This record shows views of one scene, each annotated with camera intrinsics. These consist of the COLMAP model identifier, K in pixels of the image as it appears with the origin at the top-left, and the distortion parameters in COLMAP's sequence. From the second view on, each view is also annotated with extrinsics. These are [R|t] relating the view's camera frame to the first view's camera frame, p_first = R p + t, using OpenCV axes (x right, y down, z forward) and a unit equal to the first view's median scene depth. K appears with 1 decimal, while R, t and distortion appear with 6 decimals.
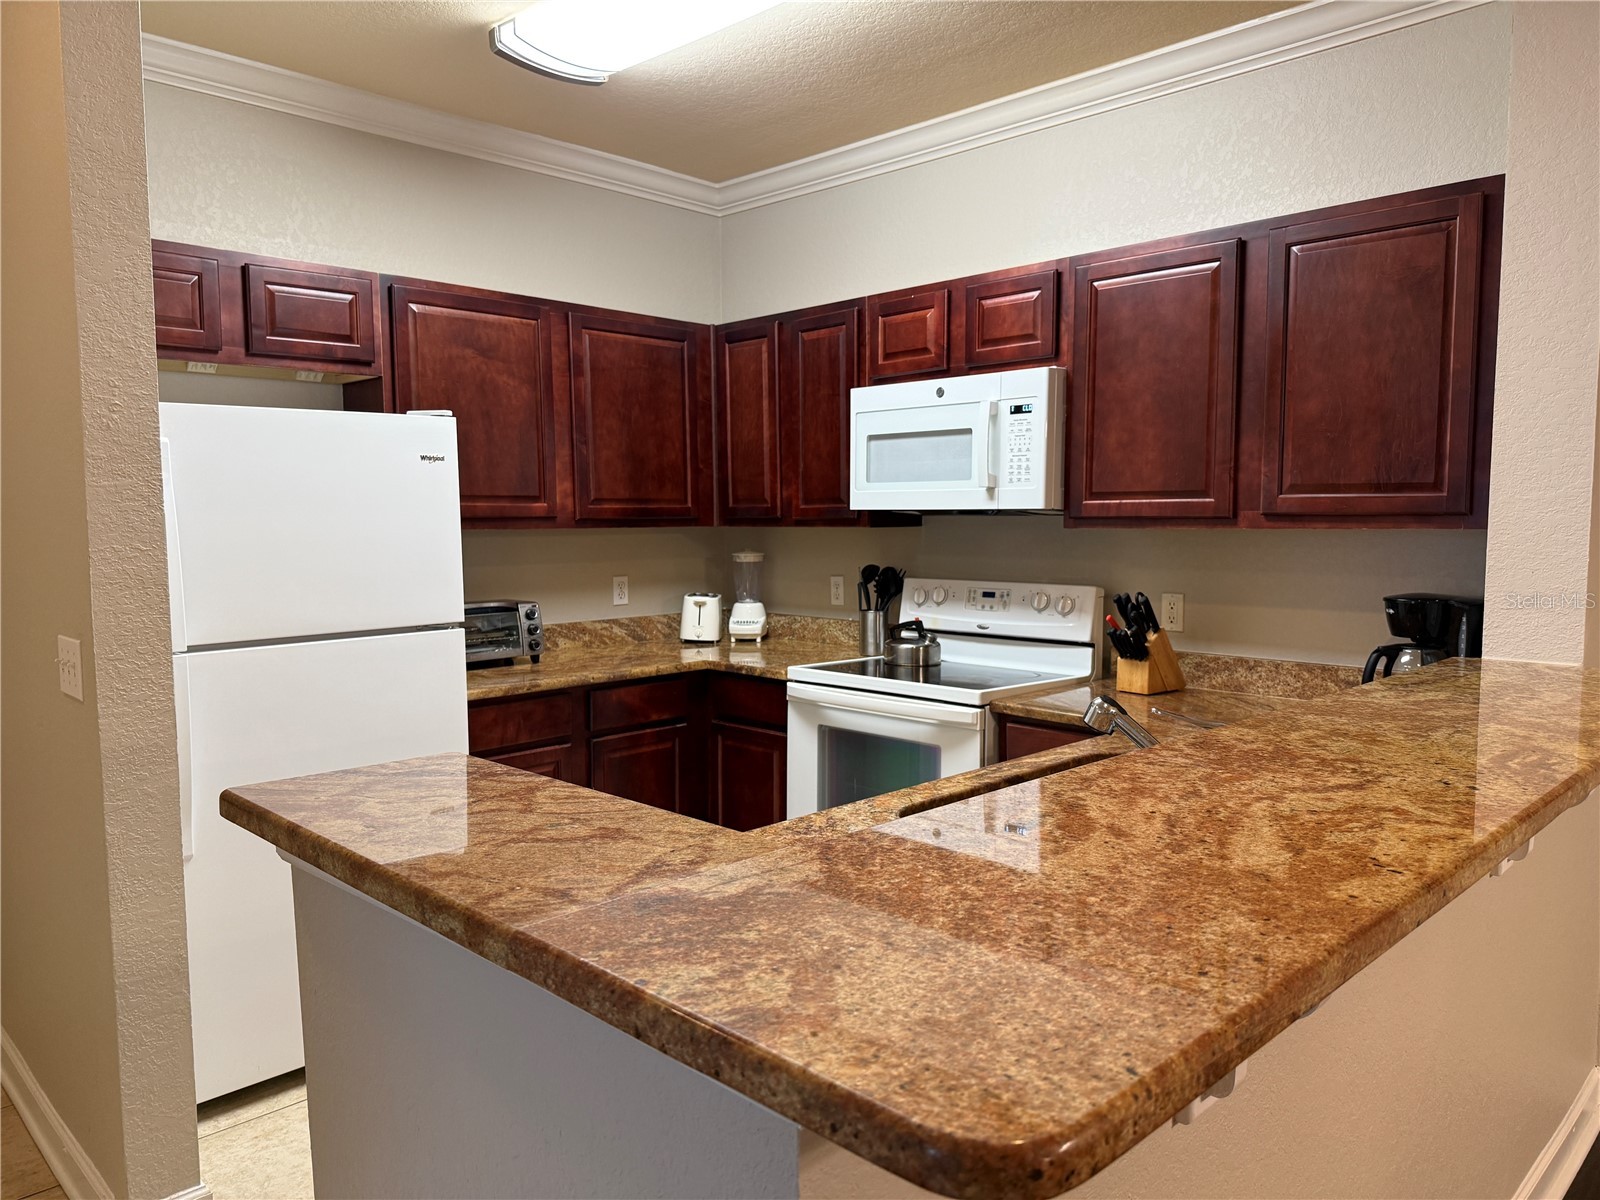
lens RADIAL K [[1121.9, 0, 811.6], [0, 1121.9, 615.1], [0, 0, 1]] dist [0.084996, -0.117314]
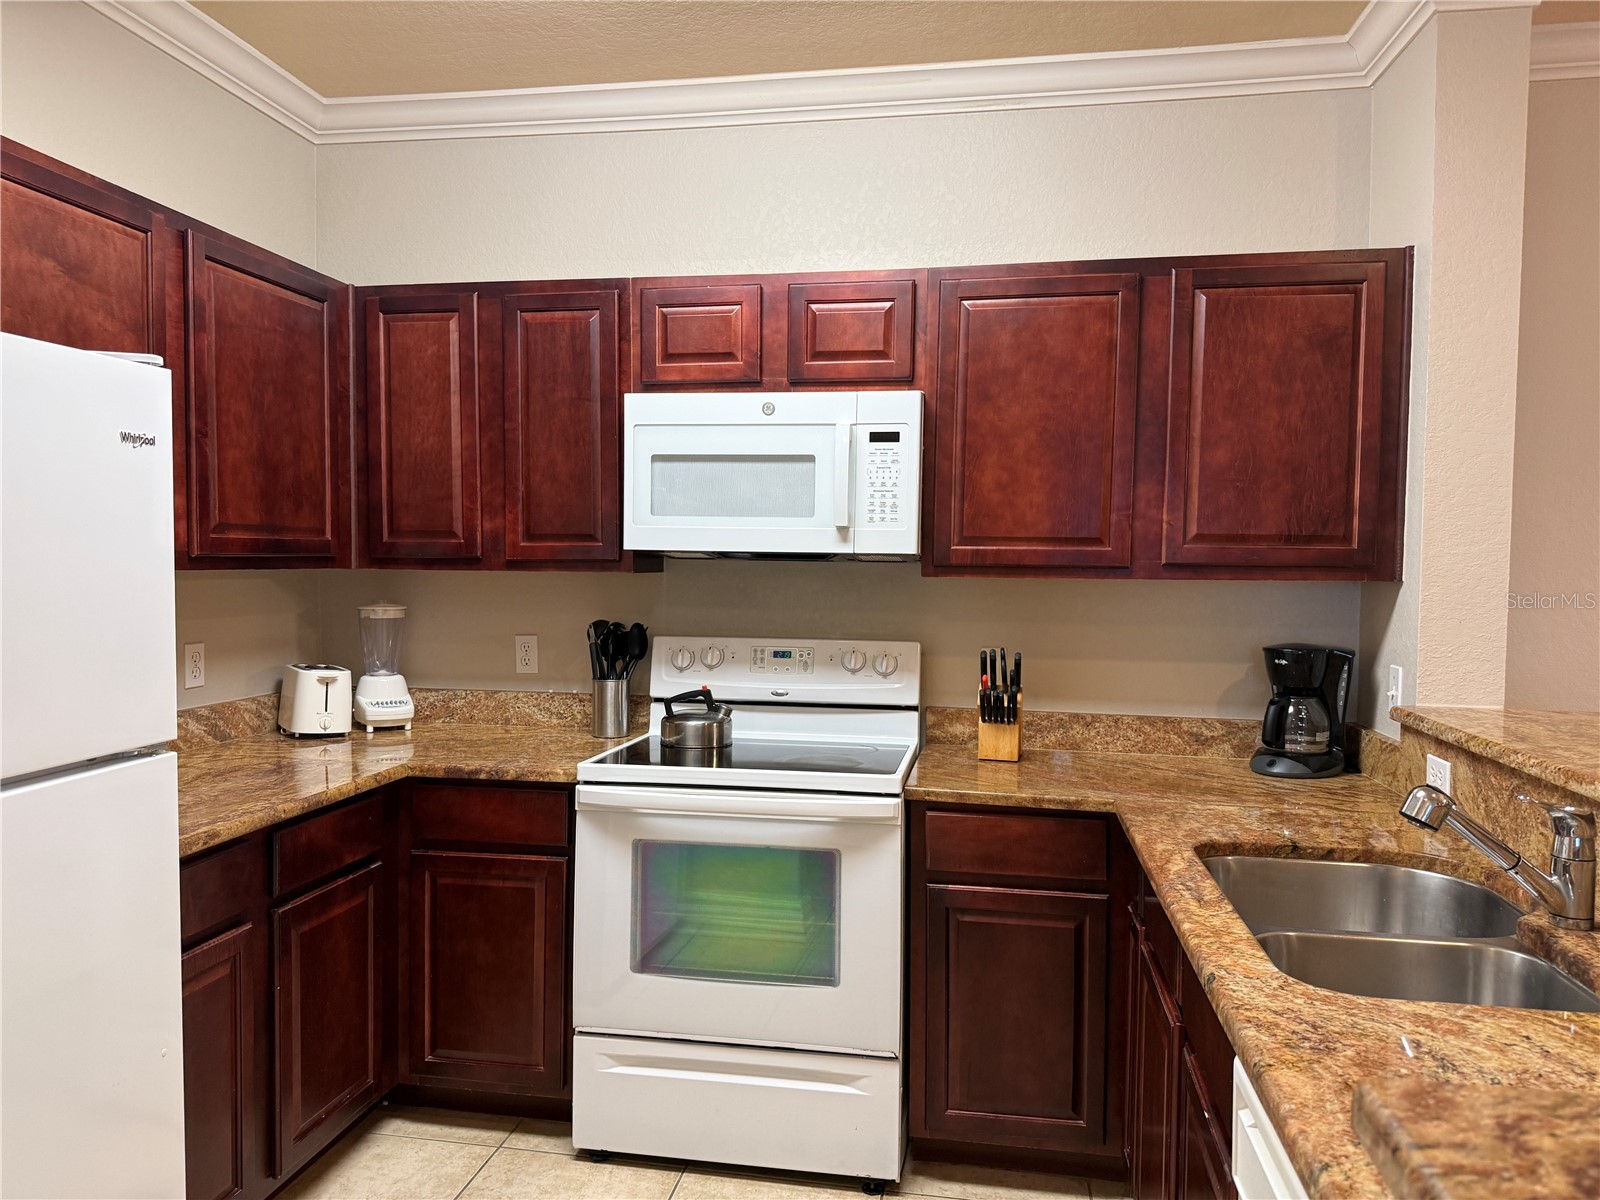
lens RADIAL K [[1121.9, 0, 794.8], [0, 1121.9, 609.0], [0, 0, 1]] dist [0.084996, -0.117314]
pose [[0.823226, -0.009974, 0.567626, -0.337302], [0.035807, 0.998767, -0.034381, -0.025157], [-0.566583, 0.048629, 0.822568, 0.335741]]
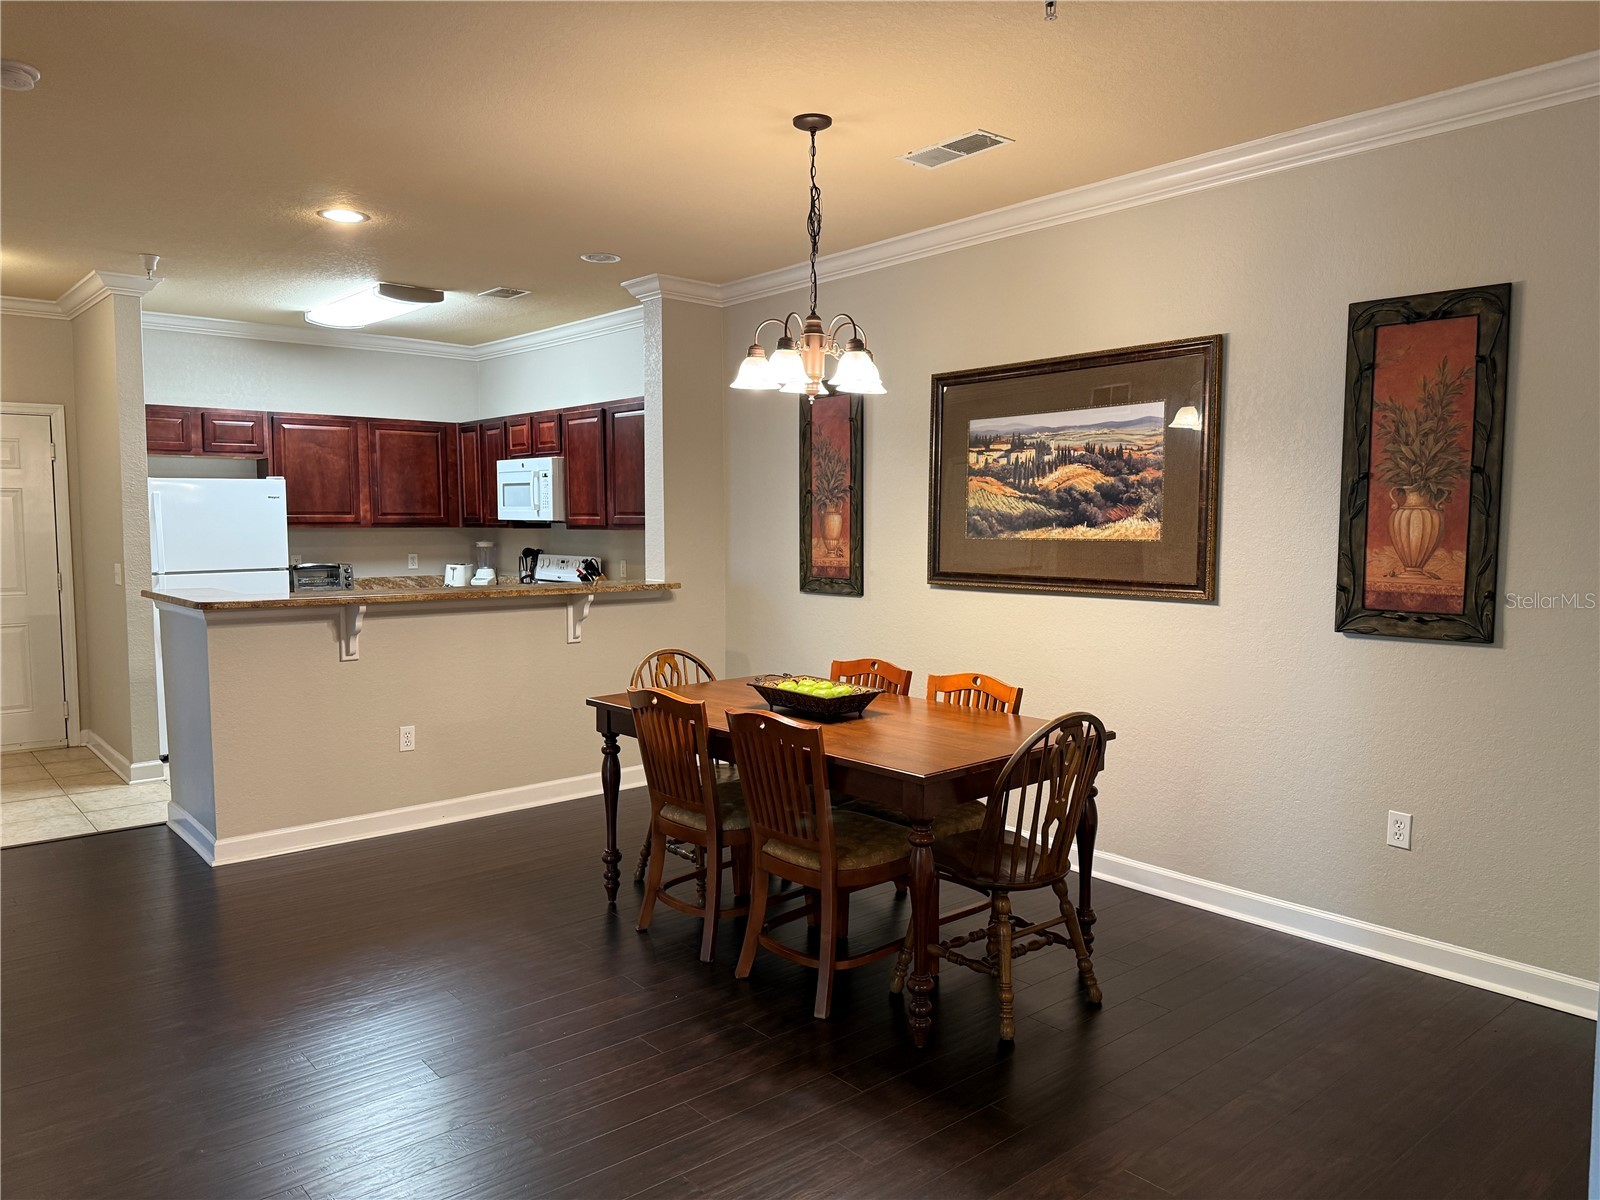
lens RADIAL K [[1121.9, 0, 804.4], [0, 1121.9, 605.4], [0, 0, 1]] dist [0.084996, -0.117314]
pose [[0.996829, 0.011205, -0.078779, 0.831788], [-0.012146, 0.999860, -0.011476, 0.086759], [0.078640, 0.012397, 0.996826, -1.102356]]
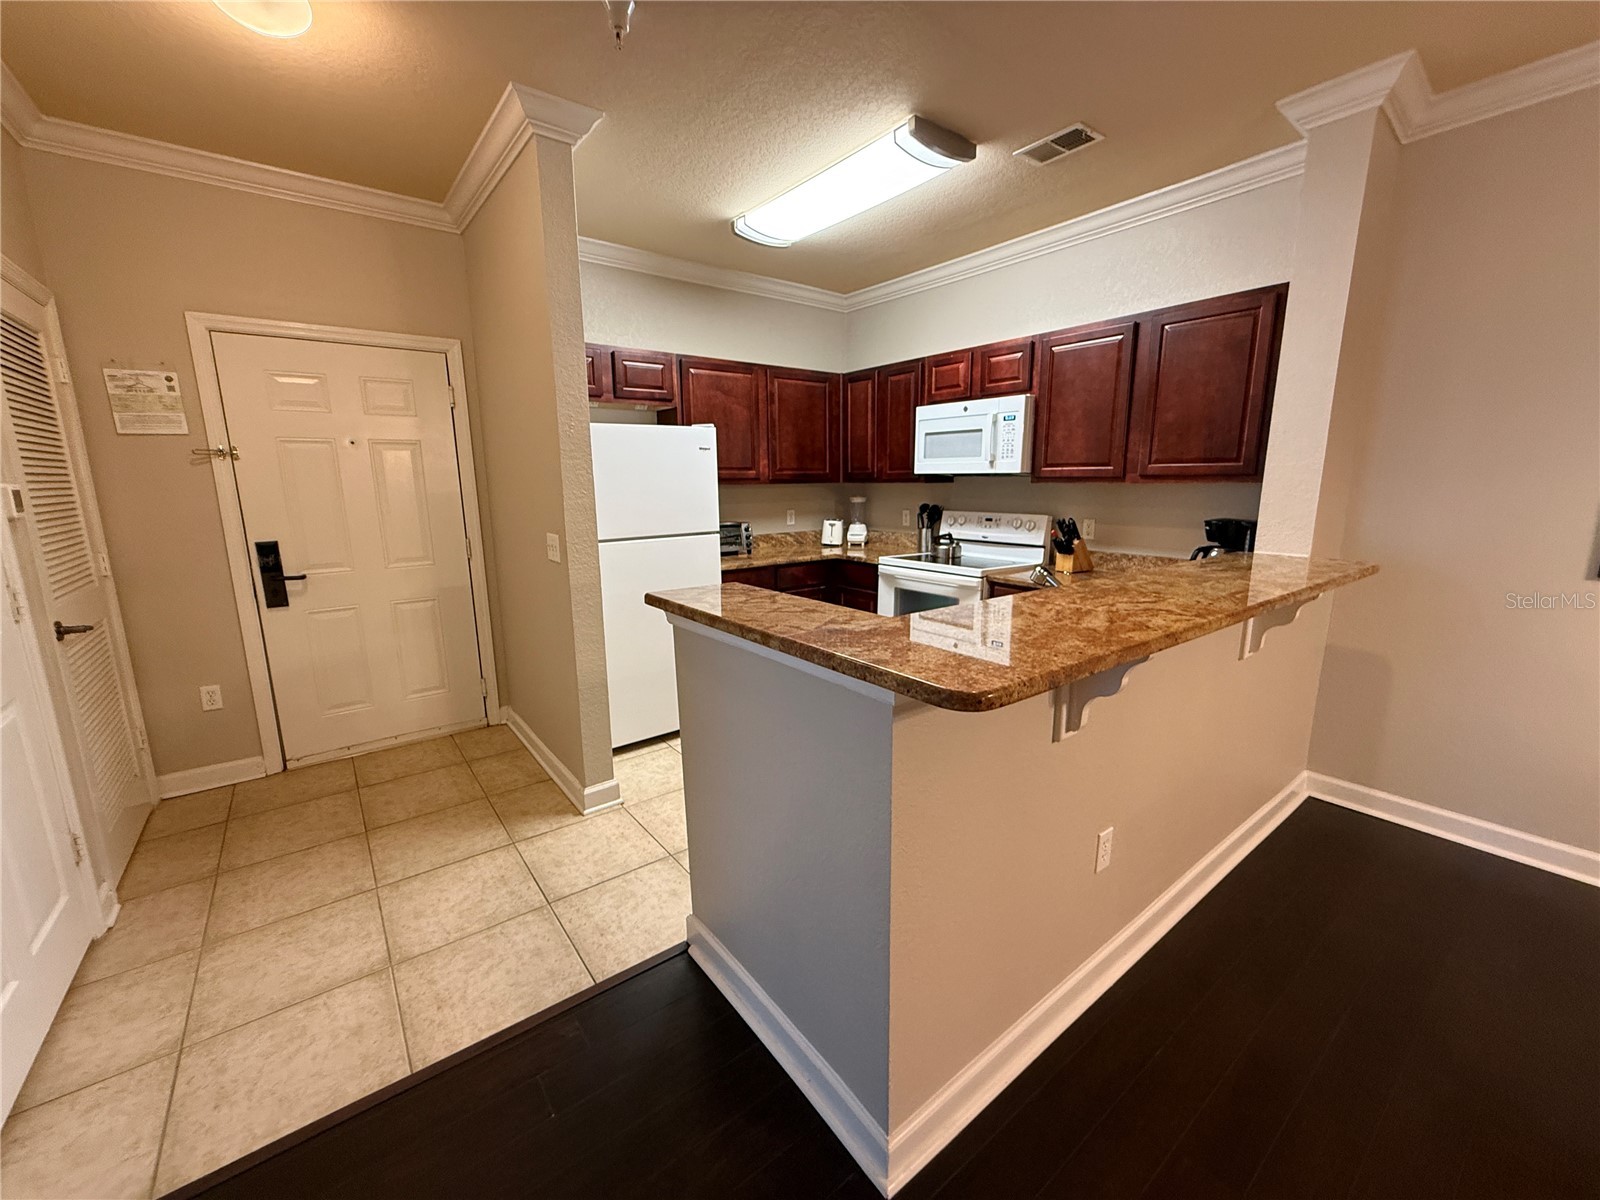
lens RADIAL K [[639.9, 0, 802.4], [0, 639.9, 603.0], [0, 0, 1]] dist [-0.000654, 0.000452]
pose [[0.991146, 0.022350, -0.130881, -0.007002], [-0.008750, 0.994583, 0.103579, 0.012849], [0.132487, -0.101516, 0.985972, -0.107377]]
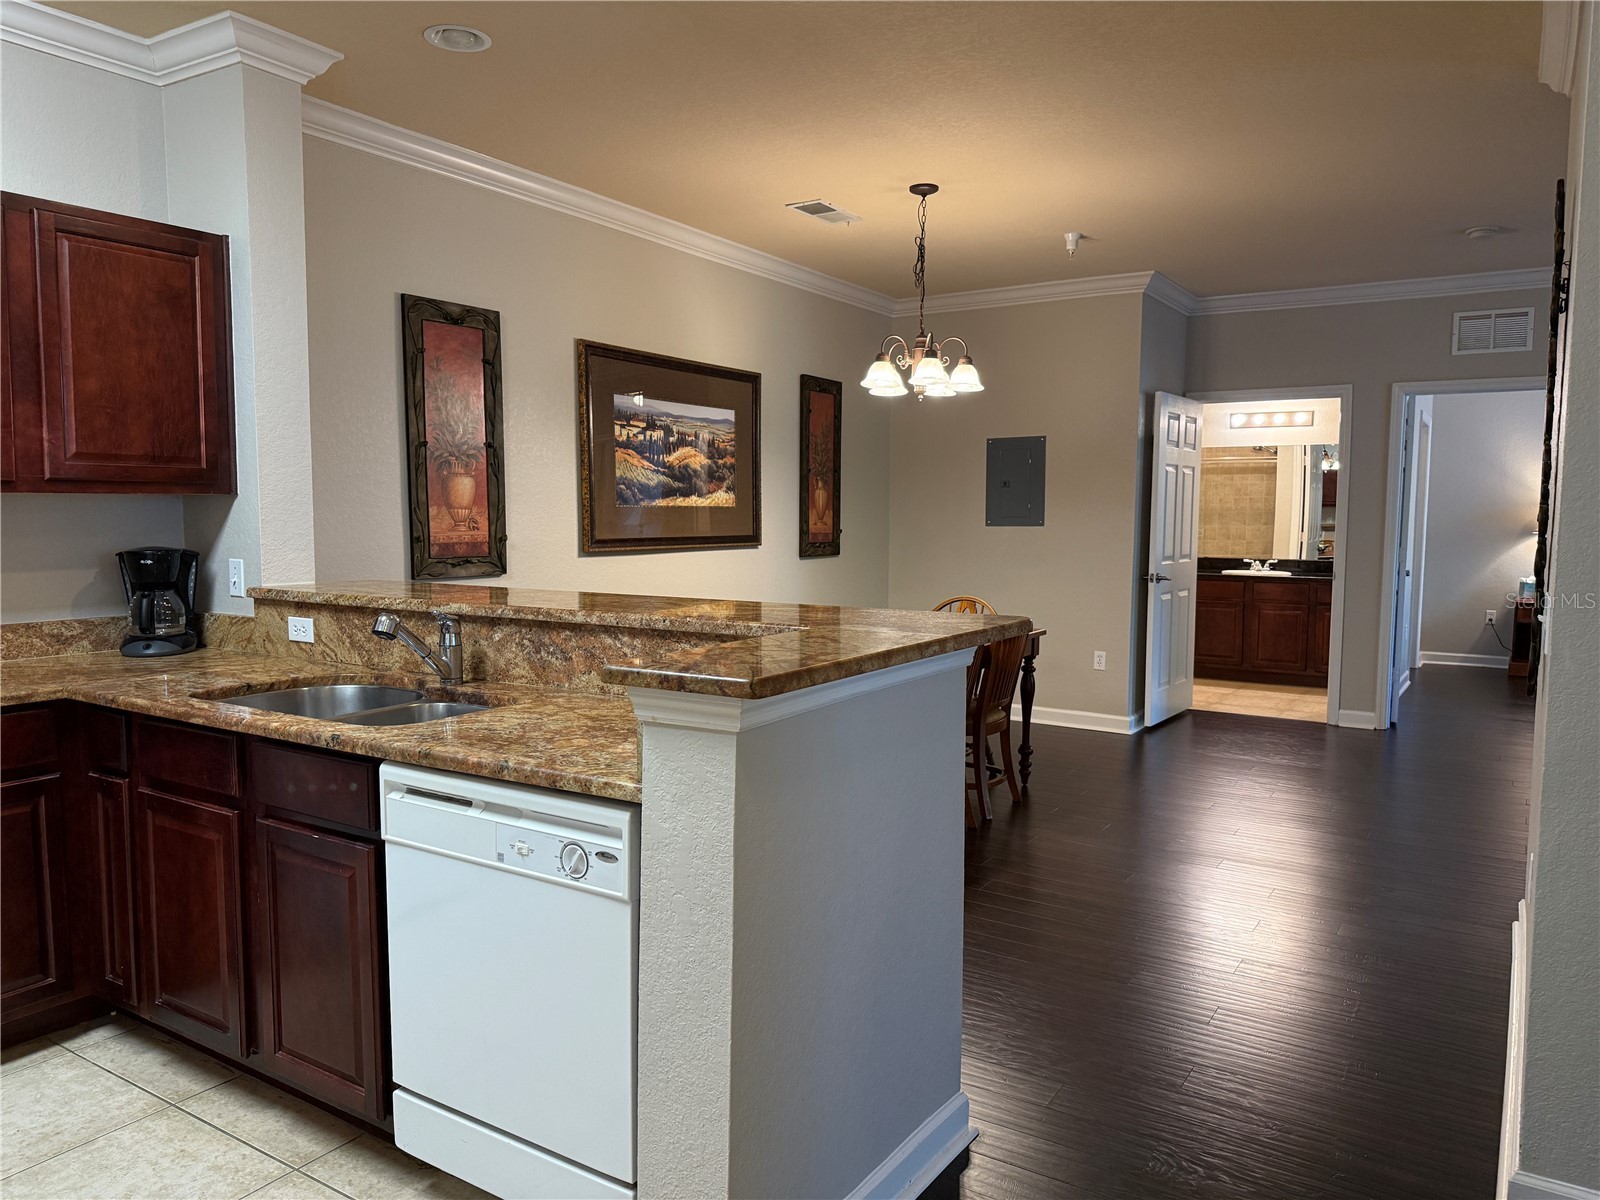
lens RADIAL K [[1121.9, 0, 801.9], [0, 1121.9, 608.1], [0, 0, 1]] dist [0.084996, -0.117314]
pose [[-0.211413, -0.081297, 0.974010, -0.665259], [0.081811, 0.991566, 0.100519, -0.015915], [-0.973967, 0.100936, -0.202979, 0.463107]]
